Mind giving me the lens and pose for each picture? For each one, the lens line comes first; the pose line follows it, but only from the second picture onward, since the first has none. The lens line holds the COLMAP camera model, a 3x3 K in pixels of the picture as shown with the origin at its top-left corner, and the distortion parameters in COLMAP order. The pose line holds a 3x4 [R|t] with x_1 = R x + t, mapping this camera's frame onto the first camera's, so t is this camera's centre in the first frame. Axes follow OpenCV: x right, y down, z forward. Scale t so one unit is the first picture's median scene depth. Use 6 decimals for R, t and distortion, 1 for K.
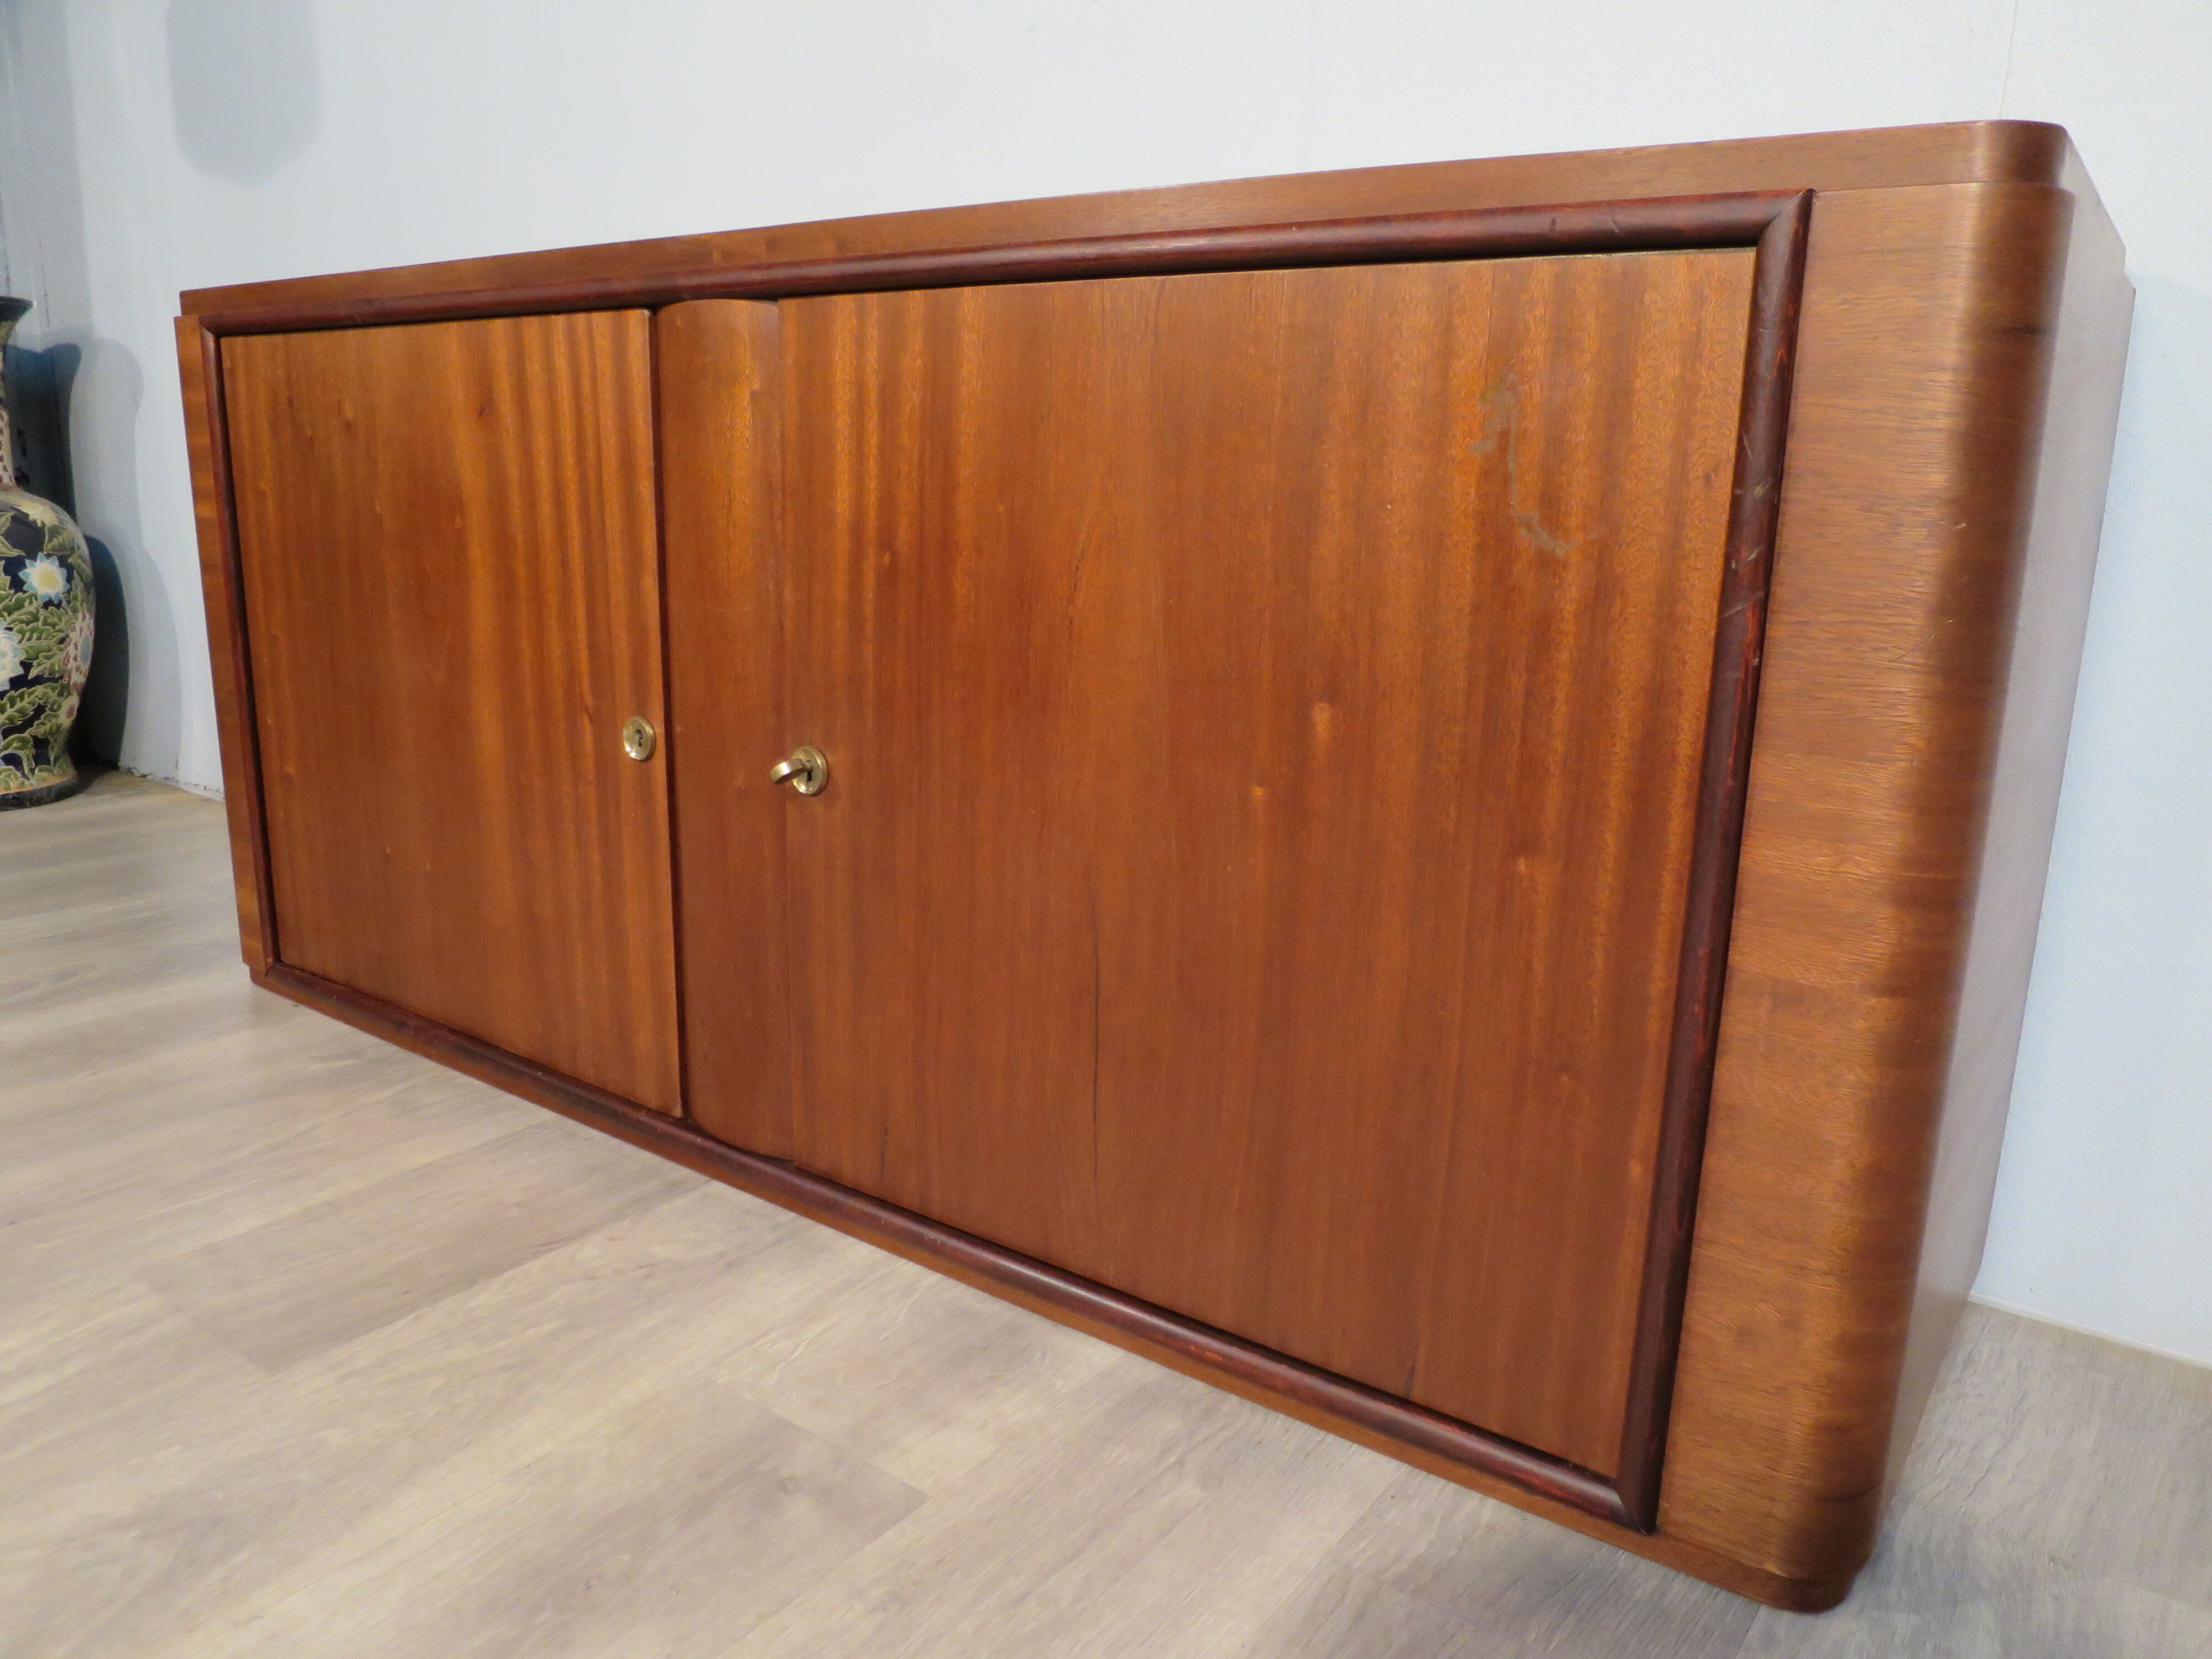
lens RADIAL K [[1585.9, 0, 1106.0], [0, 1585.9, 829.5], [0, 0, 1]] dist [-0.040245, 0.007575]
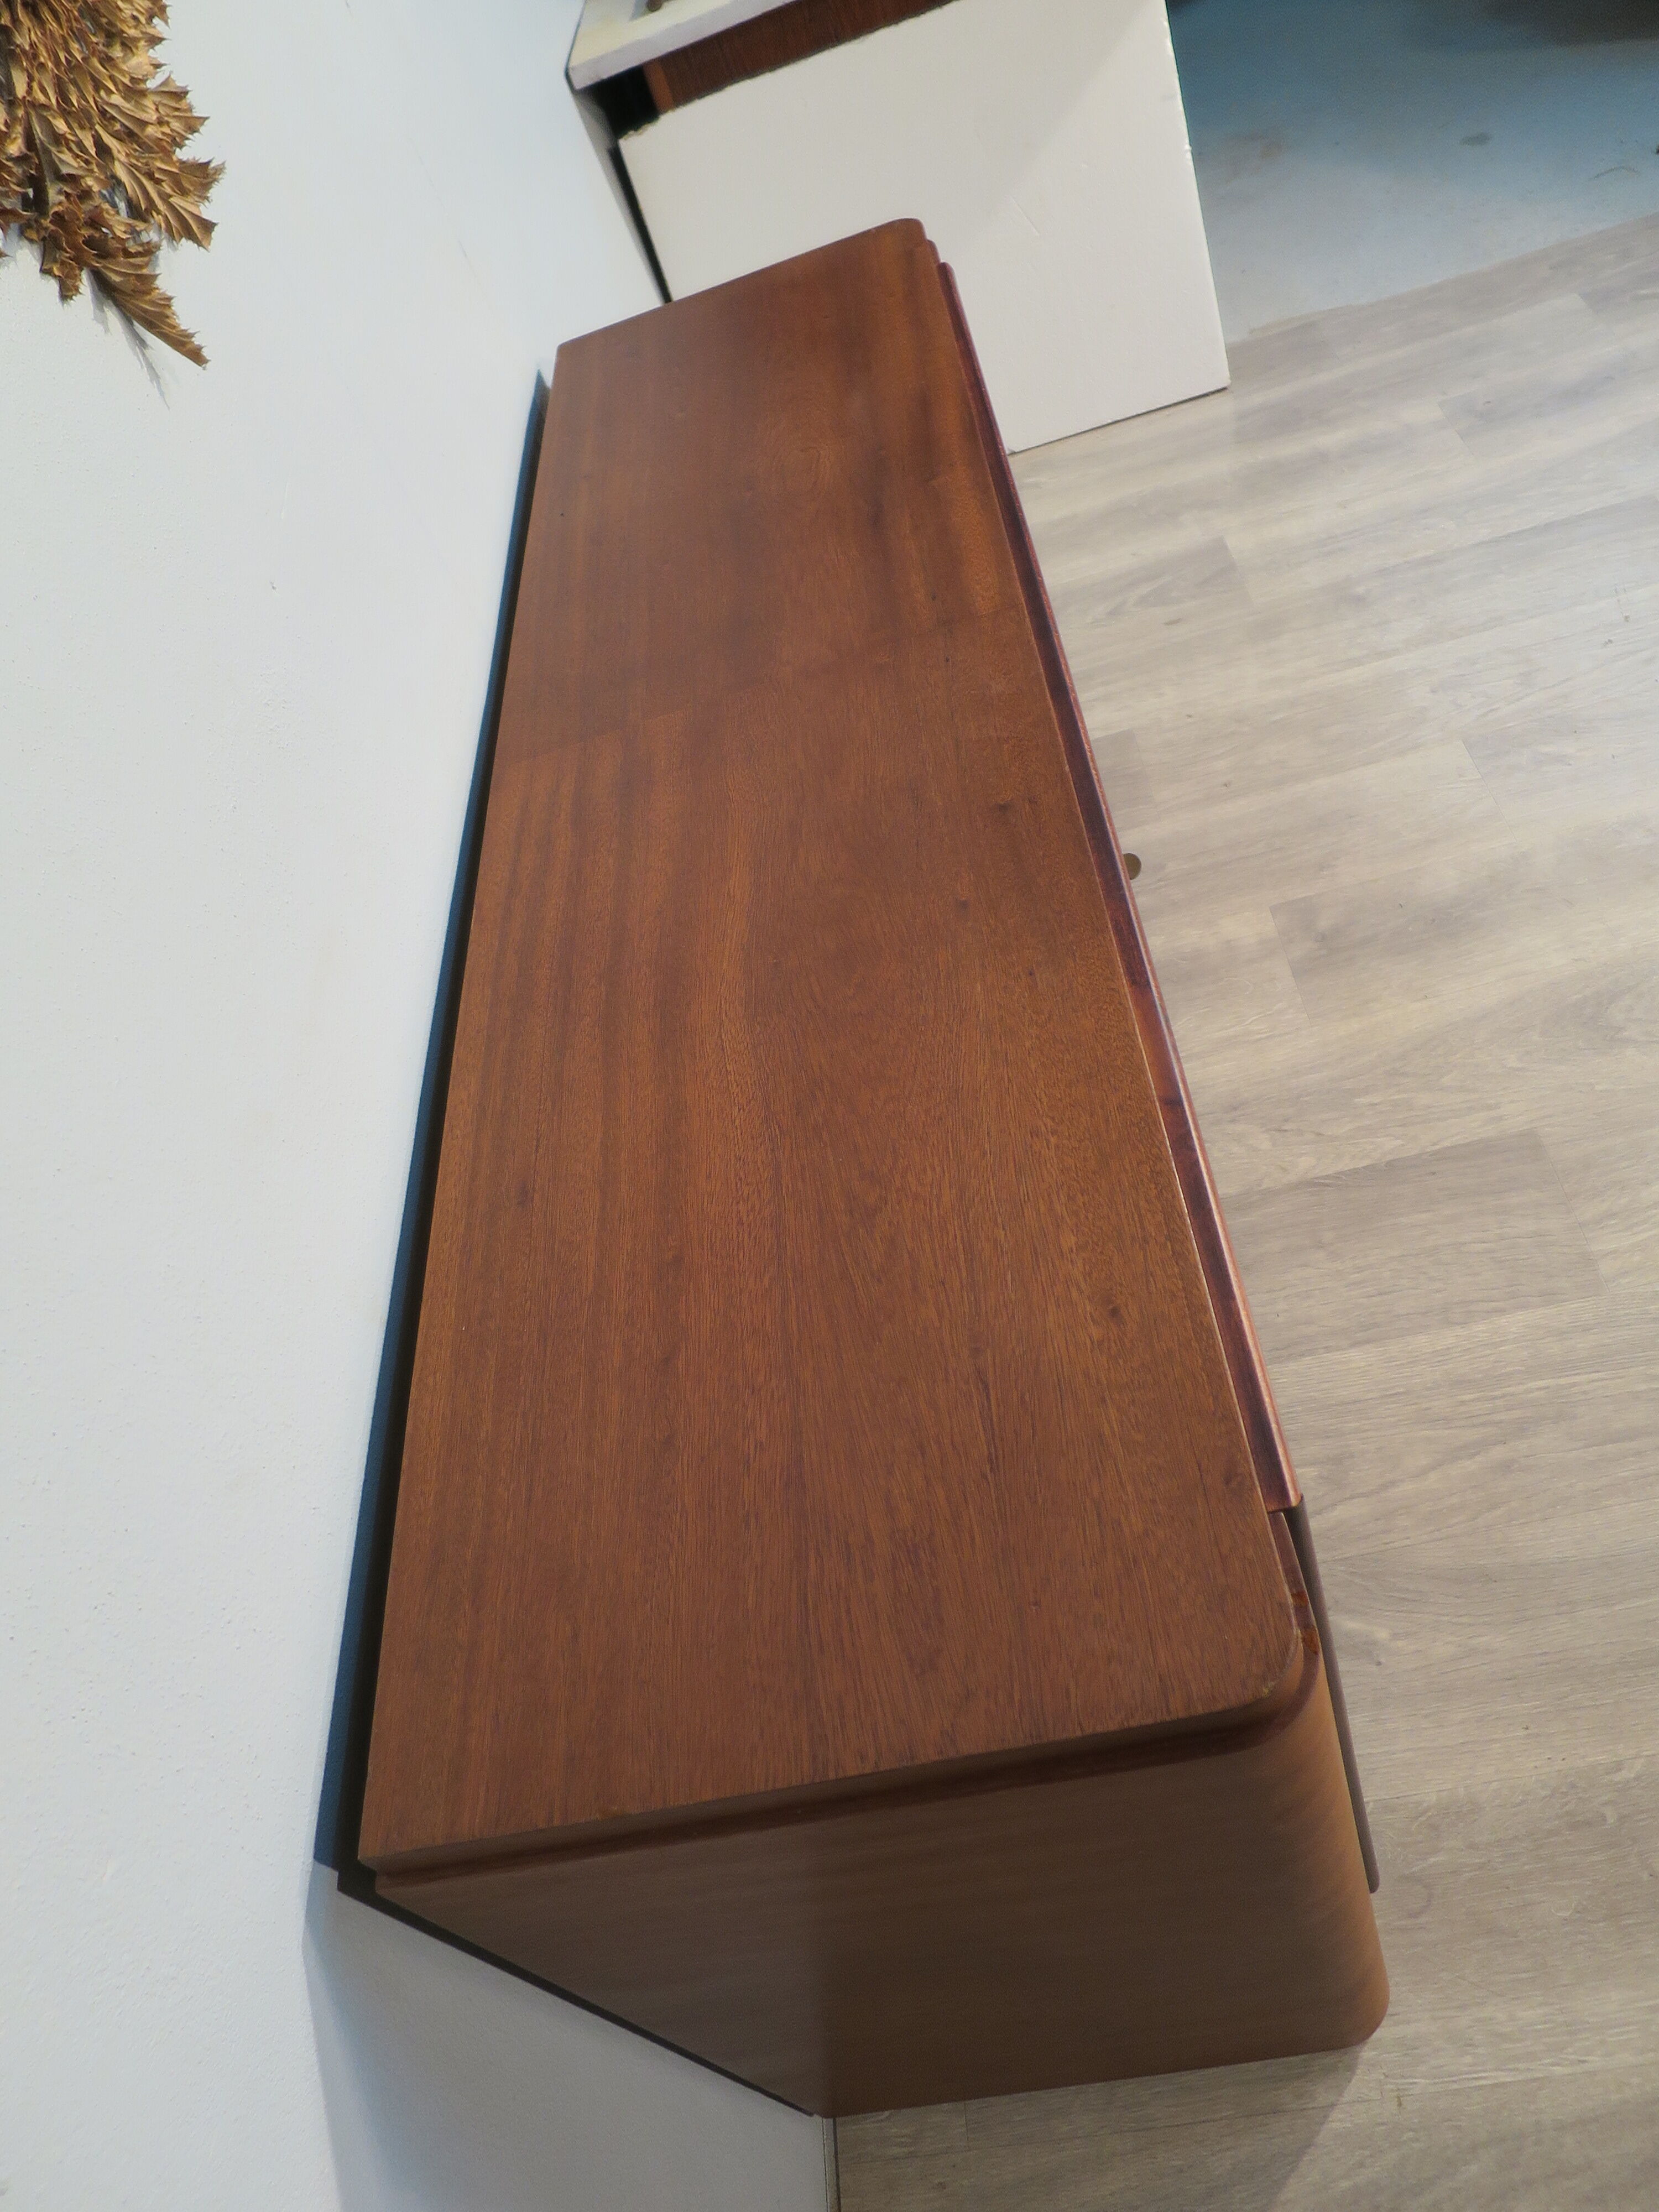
lens RADIAL K [[1585.9, 0, 829.0], [0, 1585.9, 1122.8], [0, 0, 1]] dist [-0.040245, 0.007575]
pose [[-0.608582, -0.477735, 0.633560, -0.984129], [0.455664, 0.443260, 0.771940, -1.075464], [-0.649614, 0.758478, -0.052074, 1.373185]]
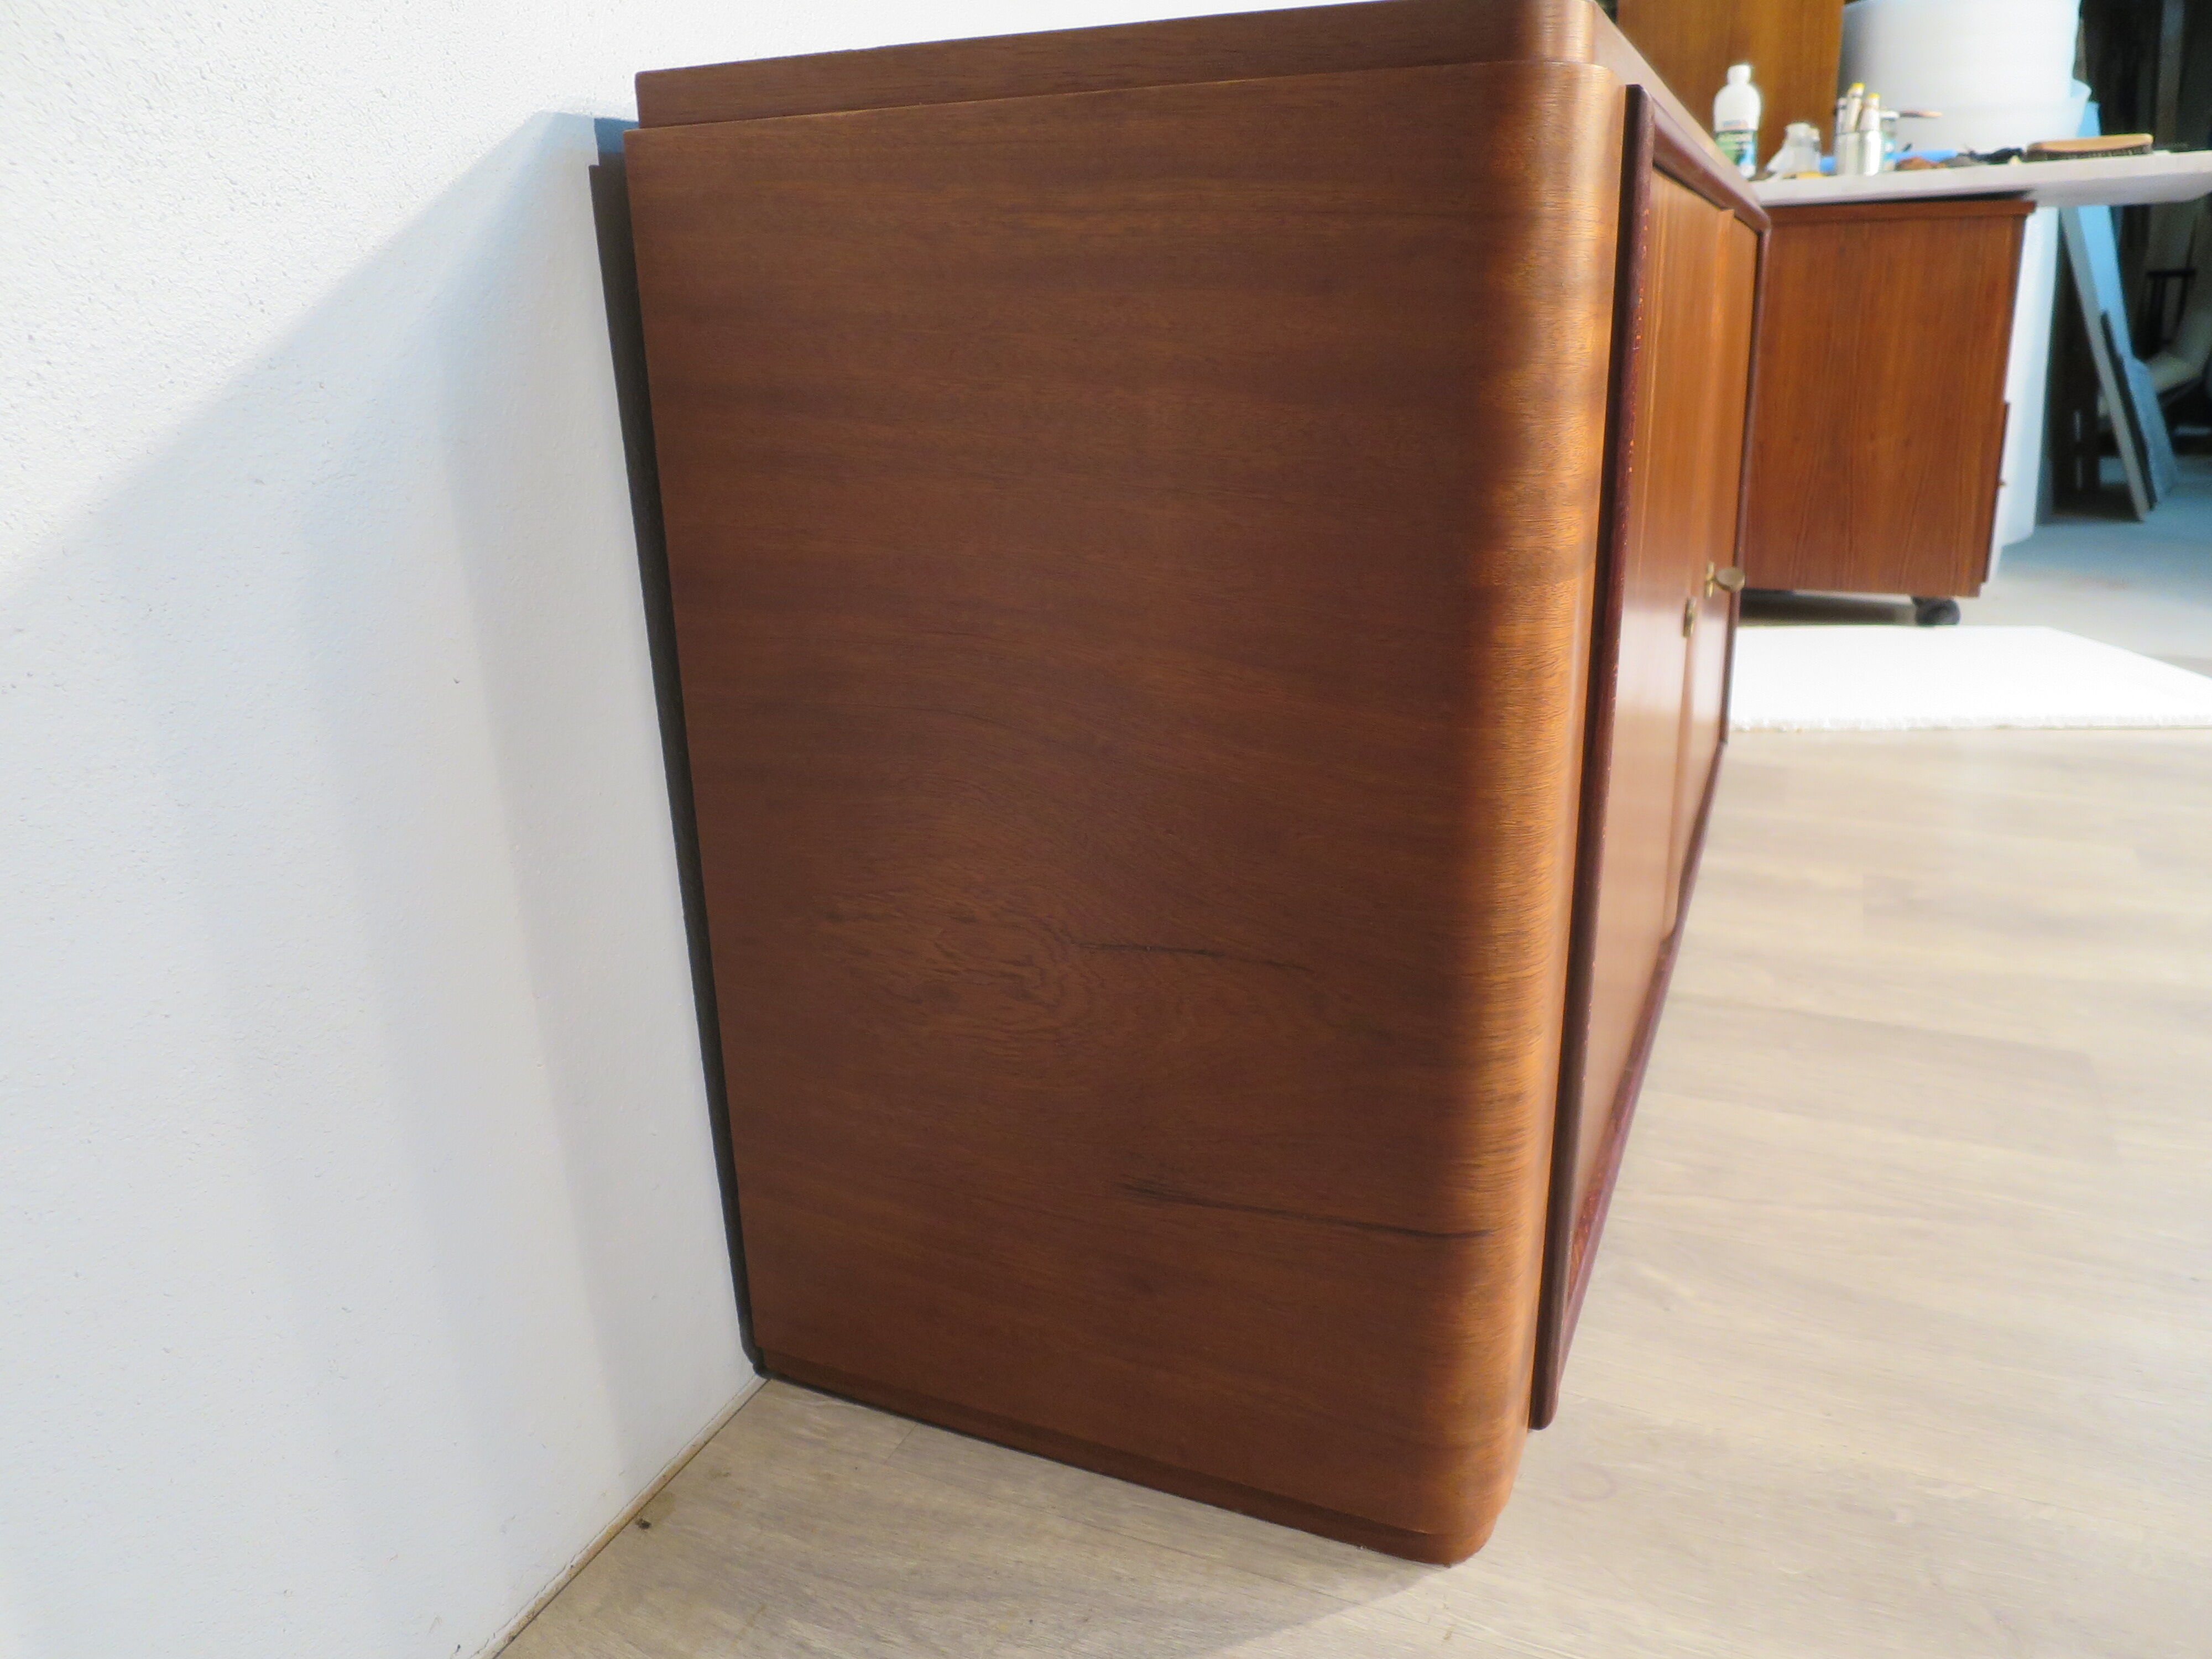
lens RADIAL K [[1585.9, 0, 1106.0], [0, 1585.9, 829.5], [0, 0, 1]] dist [-0.040245, 0.007575]
pose [[-0.206437, -0.327604, 0.921987, -1.354995], [0.244153, 0.895230, 0.372764, -0.461411], [-0.947509, 0.302058, -0.104823, 1.665883]]
